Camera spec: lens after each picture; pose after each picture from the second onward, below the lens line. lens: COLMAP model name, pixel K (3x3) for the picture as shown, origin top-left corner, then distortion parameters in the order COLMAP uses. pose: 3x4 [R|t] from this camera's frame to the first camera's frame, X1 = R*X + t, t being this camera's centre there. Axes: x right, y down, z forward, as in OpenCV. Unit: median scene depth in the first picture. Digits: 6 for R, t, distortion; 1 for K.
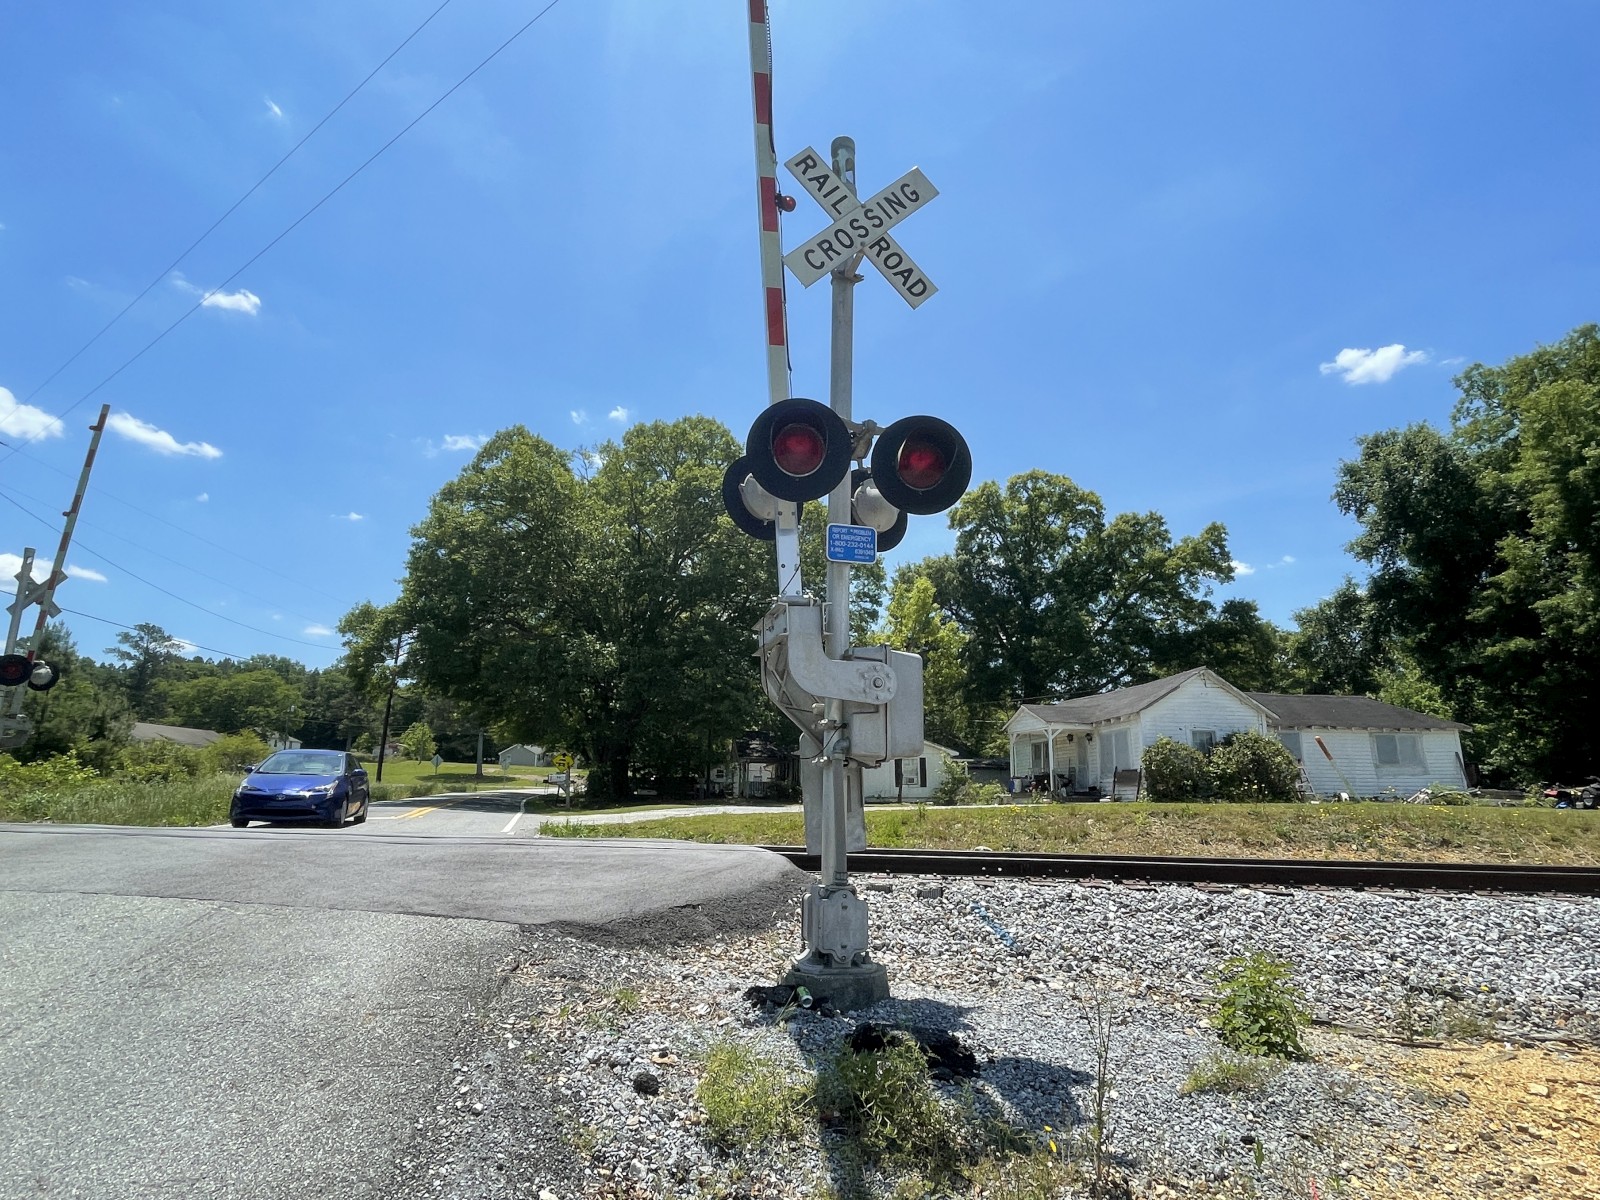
lens RADIAL K [[858.4, 0, 803.8], [0, 858.4, 600.4], [0, 0, 1]] dist [-0.002742, -0.002136]
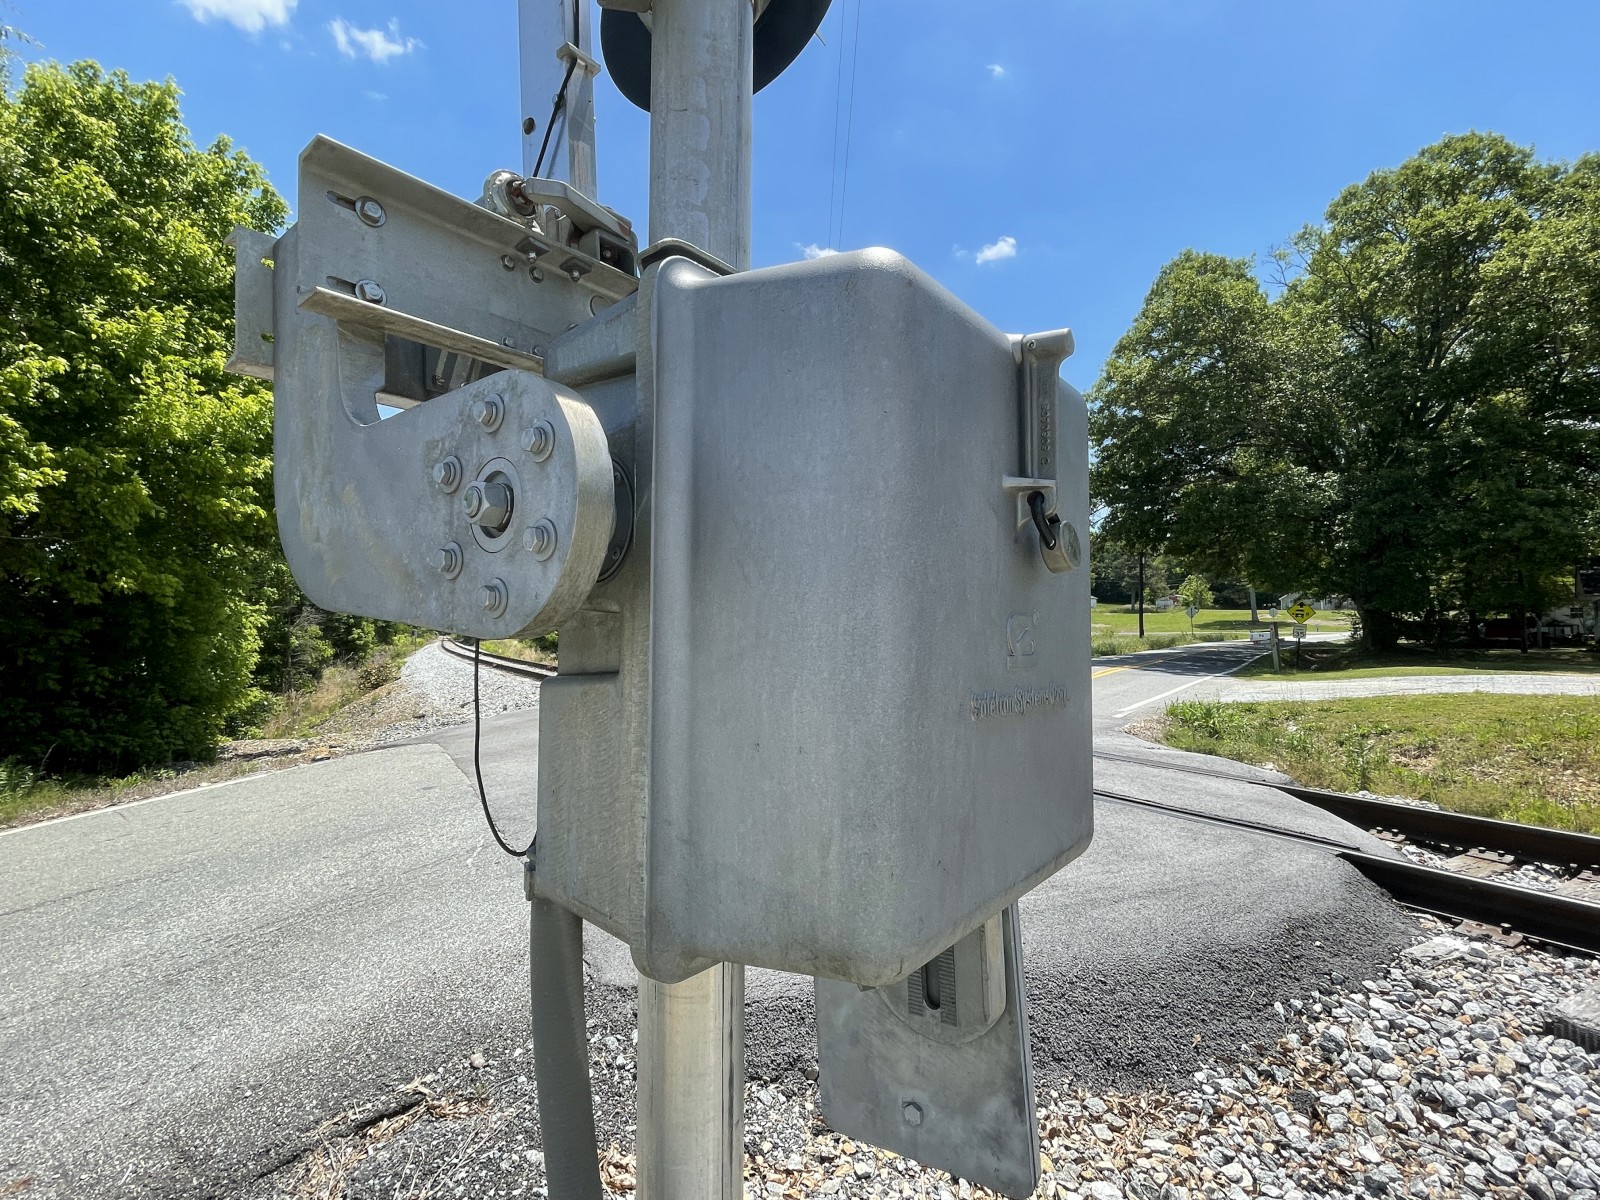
lens RADIAL K [[730.9, 0, 881.0], [0, 730.9, 593.6], [0, 0, 1]] dist [-0.005980, 0.001145]
pose [[0.619219, -0.050008, -0.783625, 0.047000], [0.185158, 0.979127, 0.083828, 0.023106], [0.763076, -0.197002, 0.615553, 0.195401]]
